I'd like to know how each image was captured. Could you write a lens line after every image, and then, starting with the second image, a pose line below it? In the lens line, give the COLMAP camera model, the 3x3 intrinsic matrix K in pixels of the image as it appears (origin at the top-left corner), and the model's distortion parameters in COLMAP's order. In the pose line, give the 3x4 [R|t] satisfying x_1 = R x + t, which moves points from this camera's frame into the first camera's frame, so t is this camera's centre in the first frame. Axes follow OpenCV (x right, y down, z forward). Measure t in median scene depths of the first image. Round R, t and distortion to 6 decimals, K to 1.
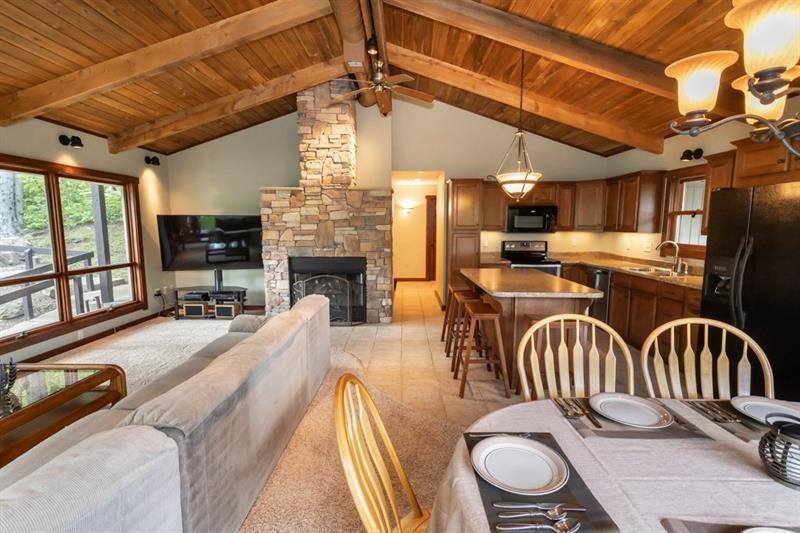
lens RADIAL K [[374.8, 0, 404.1], [0, 374.8, 265.3], [0, 0, 1]] dist [0.002724, 0.002081]
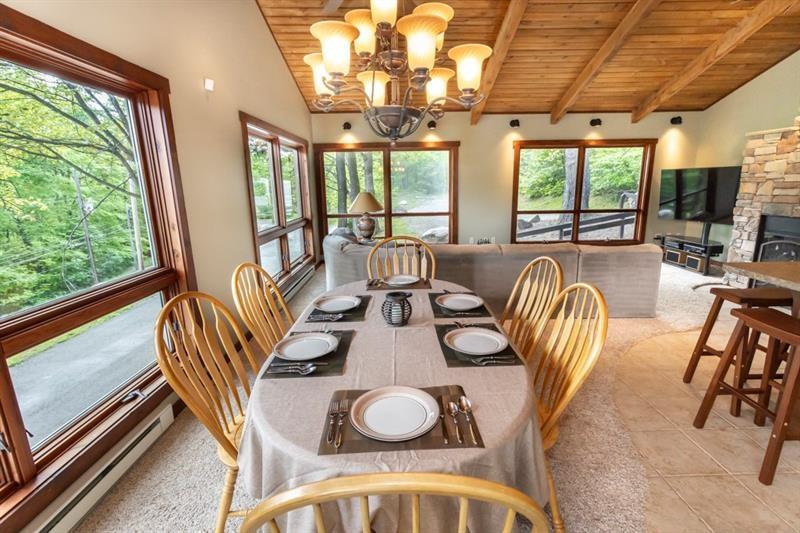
lens RADIAL K [[374.8, 0, 405.1], [0, 374.8, 266.3], [0, 0, 1]] dist [0.002724, 0.002081]
pose [[0.025501, 0.213806, -0.976543, 0.533187], [-0.096887, 0.972791, 0.210455, -0.009619], [0.994969, 0.089247, 0.045522, 0.174786]]
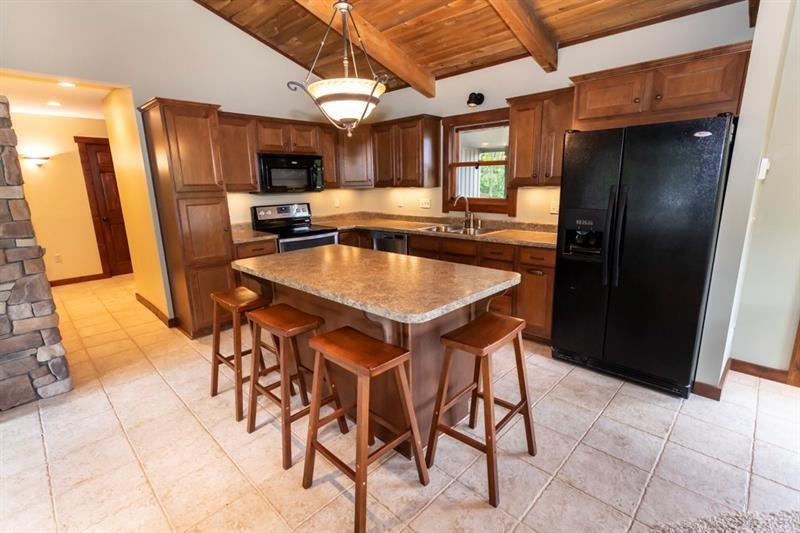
lens RADIAL K [[374.8, 0, 402.9], [0, 374.8, 263.0], [0, 0, 1]] dist [0.002724, 0.002081]
pose [[0.696059, -0.169361, 0.697724, -0.050263], [0.101452, 0.985231, 0.137938, -0.033943], [-0.710781, -0.025228, 0.702961, 0.364810]]
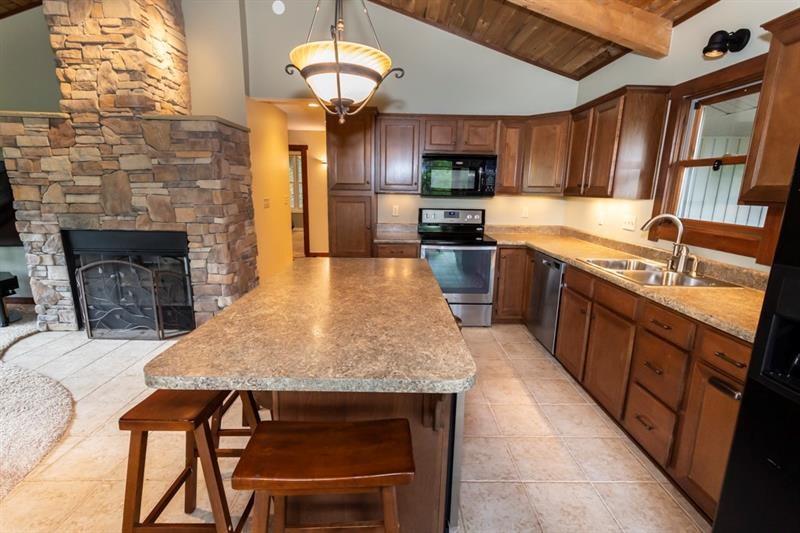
lens RADIAL K [[374.8, 0, 399.1], [0, 374.8, 266.7], [0, 0, 1]] dist [0.002724, 0.002081]
pose [[0.999792, 0.011846, 0.016617, 0.249087], [-0.013429, 0.995036, 0.098607, -0.030324], [-0.015367, -0.098810, 0.994988, 0.367527]]
